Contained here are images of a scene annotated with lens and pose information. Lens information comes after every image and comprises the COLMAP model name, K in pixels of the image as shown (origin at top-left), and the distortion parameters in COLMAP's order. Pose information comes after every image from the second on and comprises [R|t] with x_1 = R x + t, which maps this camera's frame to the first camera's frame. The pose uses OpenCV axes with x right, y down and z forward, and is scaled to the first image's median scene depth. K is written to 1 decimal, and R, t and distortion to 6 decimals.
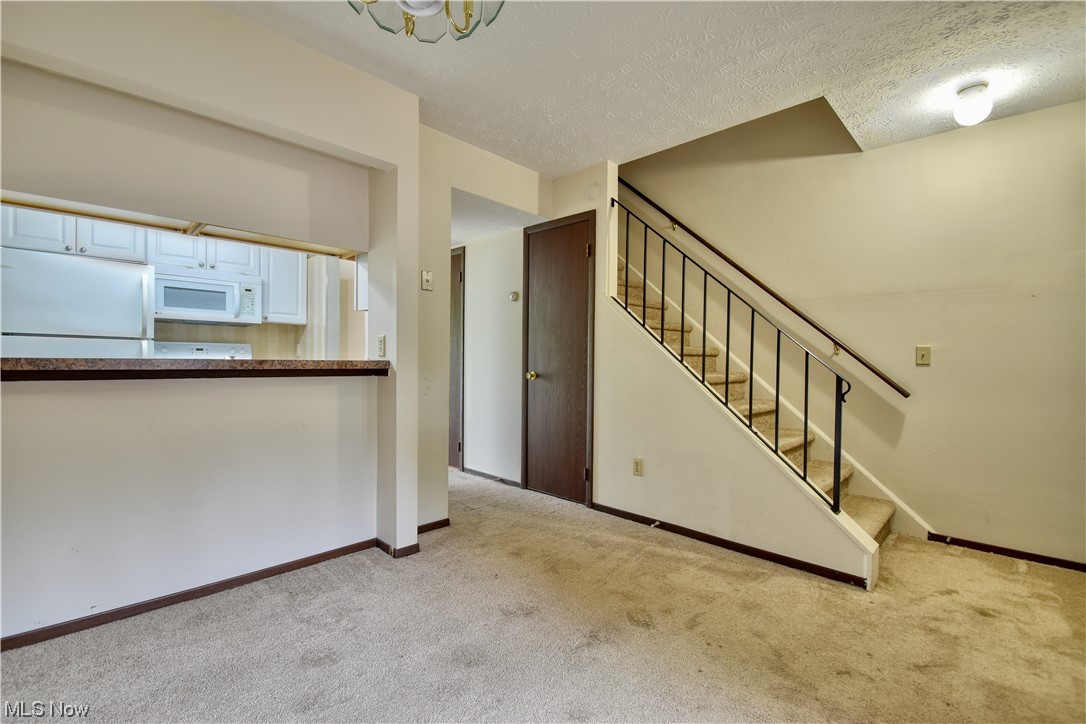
lens RADIAL K [[476.3, 0, 543.1], [0, 476.3, 363.7], [0, 0, 1]] dist [-0.006834, -0.006581]
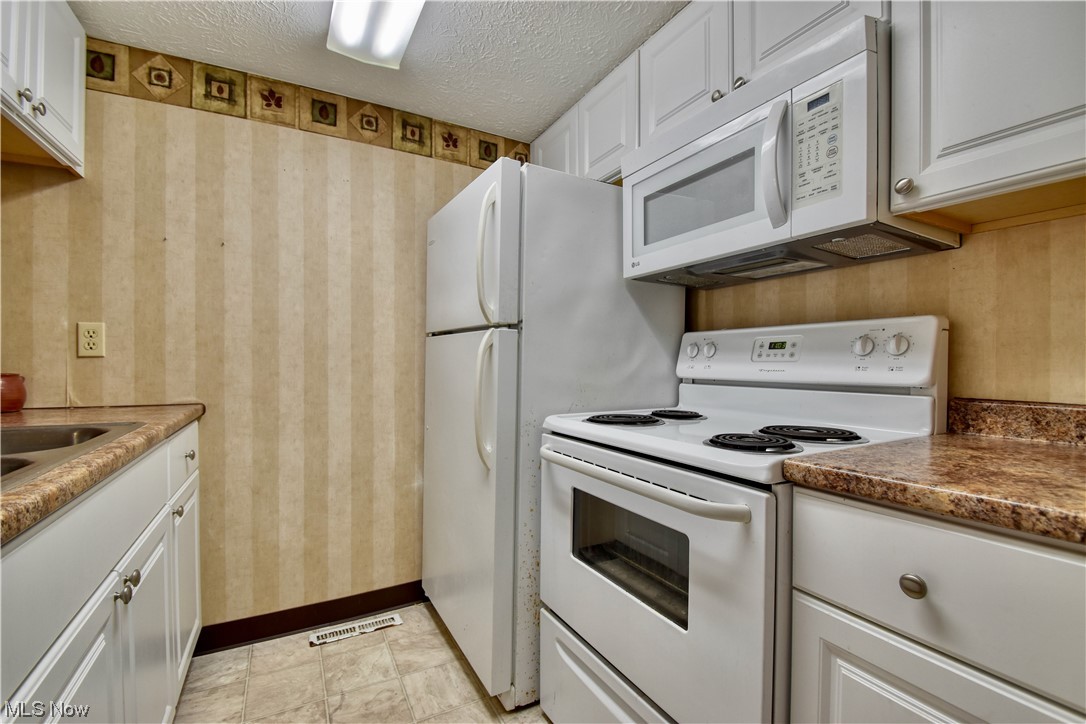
lens RADIAL K [[476.3, 0, 544.4], [0, 476.3, 365.4], [0, 0, 1]] dist [-0.006834, -0.006581]
pose [[-0.282086, -0.002680, -0.959385, -0.343281], [-0.011121, 0.999938, 0.000477, -0.014379], [0.959325, 0.010804, -0.282099, 0.937519]]
